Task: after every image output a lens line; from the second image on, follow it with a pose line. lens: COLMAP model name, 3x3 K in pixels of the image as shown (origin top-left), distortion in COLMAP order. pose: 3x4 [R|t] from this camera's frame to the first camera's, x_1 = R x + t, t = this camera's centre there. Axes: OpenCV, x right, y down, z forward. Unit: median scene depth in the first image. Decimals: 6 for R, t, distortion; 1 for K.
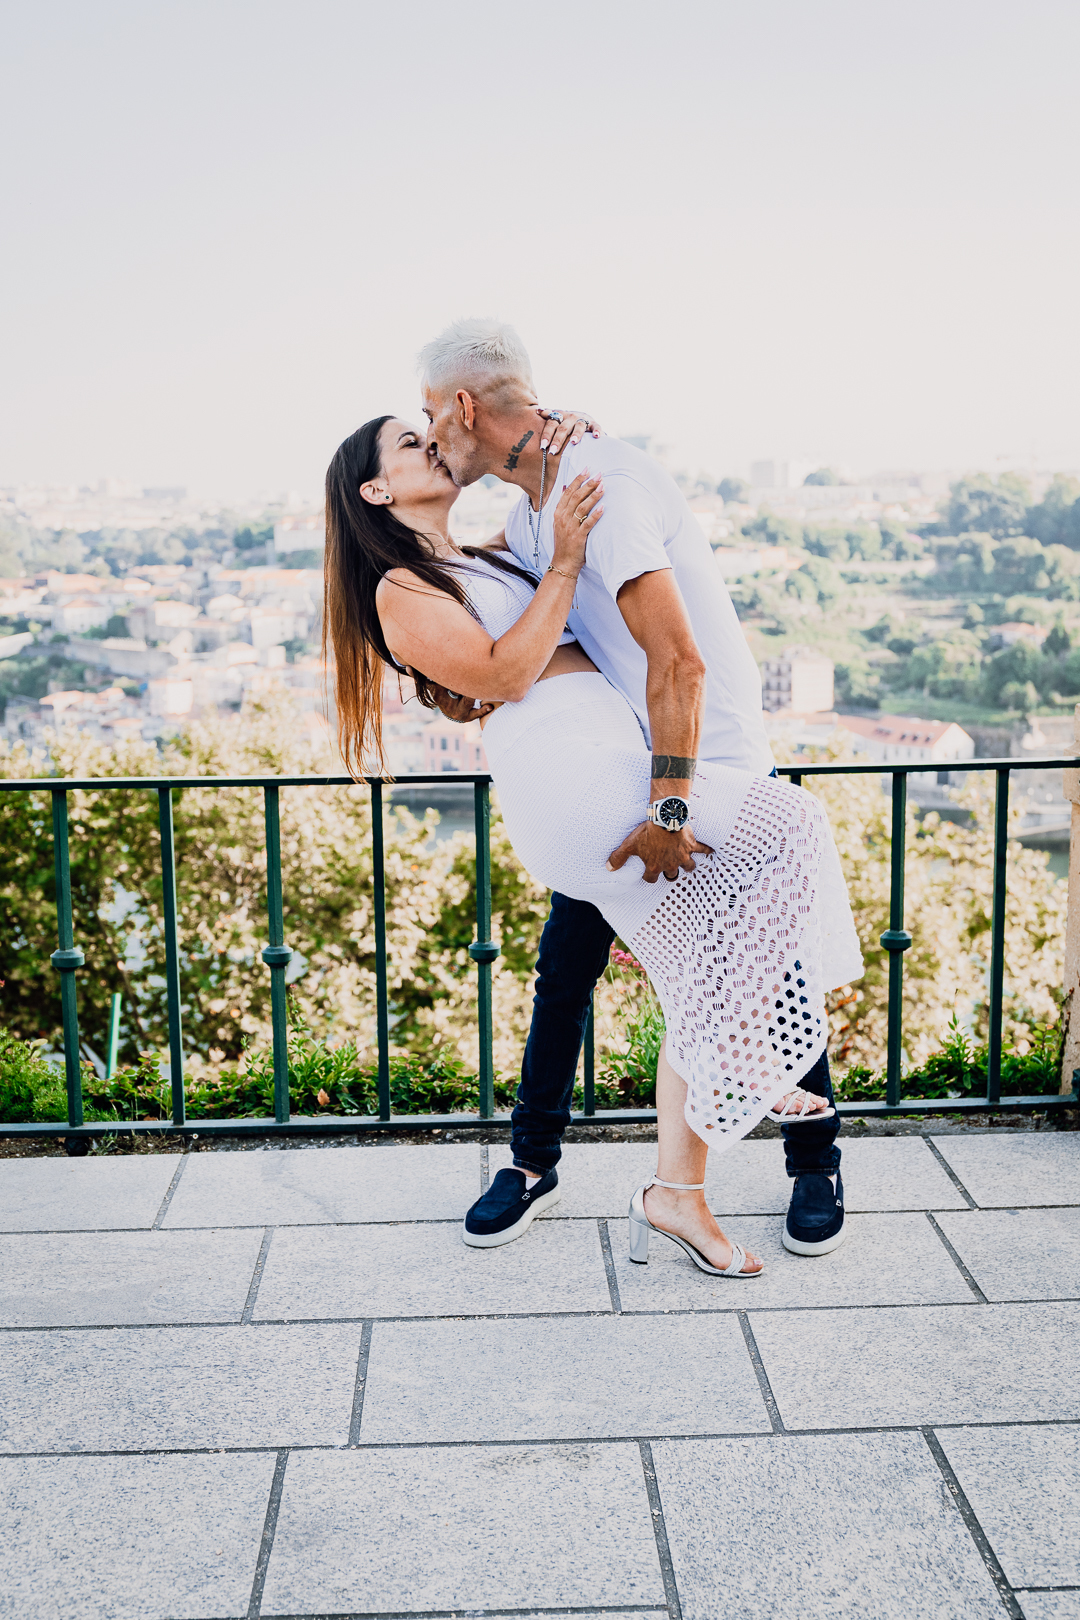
lens RADIAL K [[1871.1, 0, 540.0], [0, 1871.1, 810.0], [0, 0, 1]] dist [-0.049691, 0.032339]
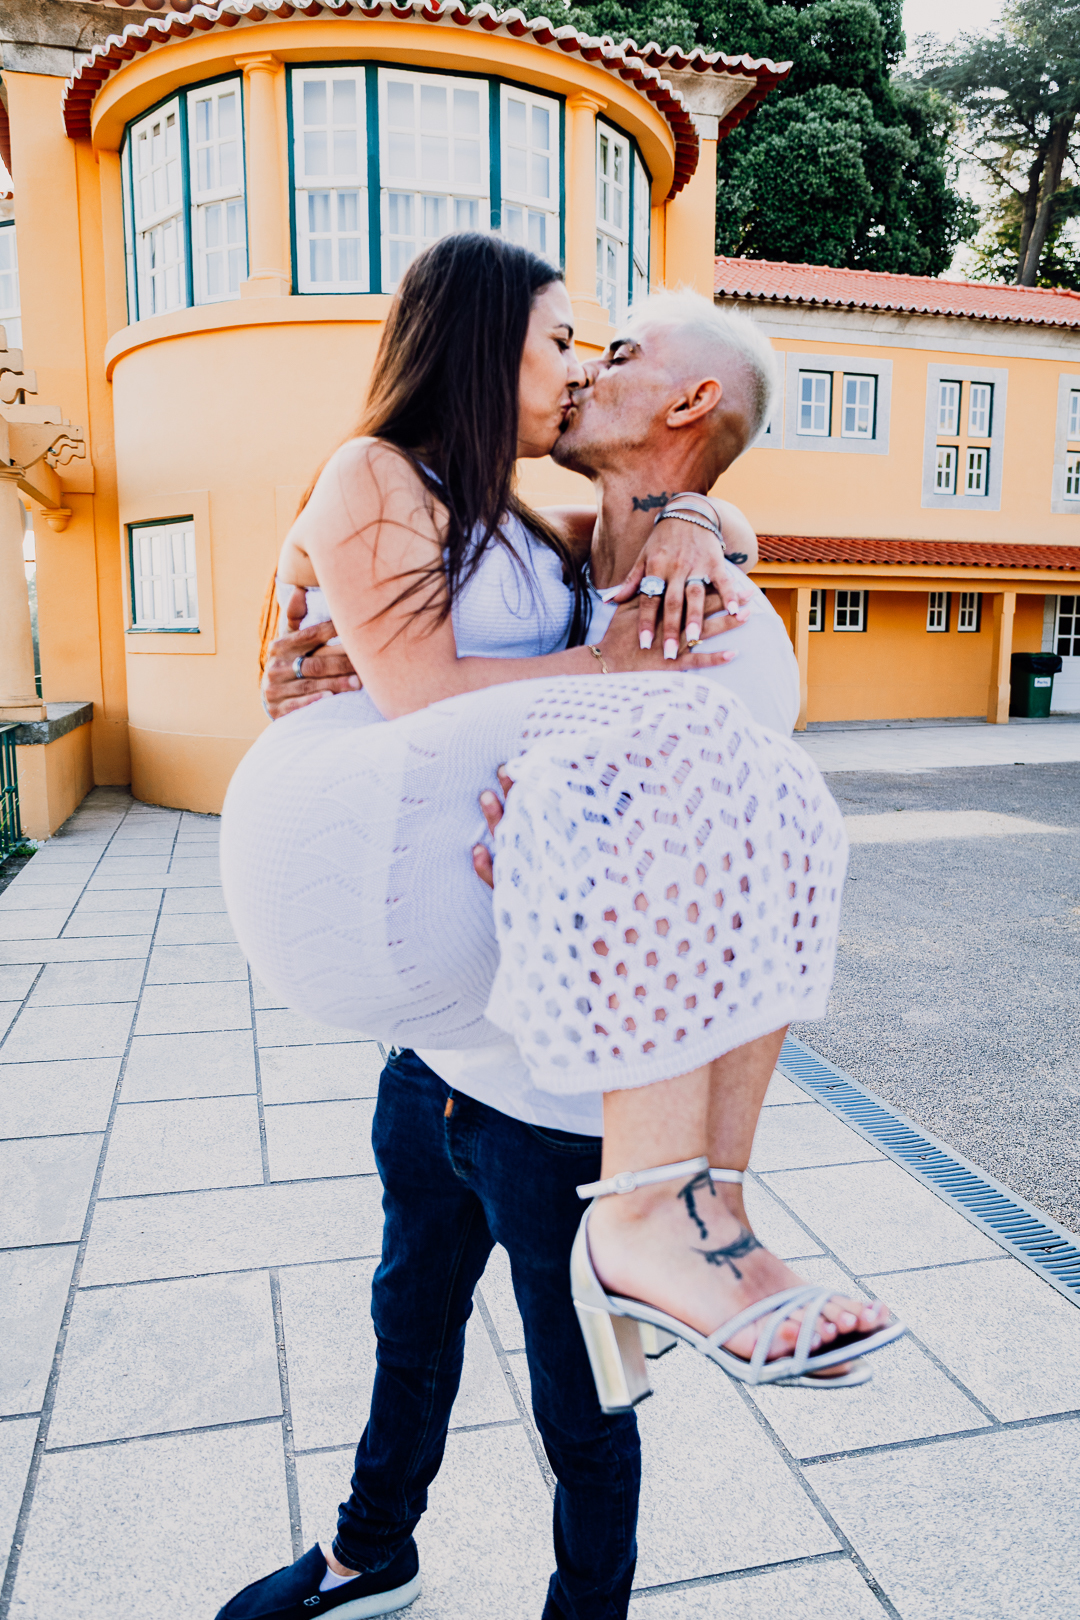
lens RADIAL K [[1166.1, 0, 534.6], [0, 1166.1, 846.6], [0, 0, 1]] dist [-0.014499, -0.001953]
pose [[-0.219678, -0.157662, 0.962748, -0.115587], [0.145279, 0.970564, 0.192091, -0.011489], [-0.964695, 0.182066, -0.190307, 0.074348]]
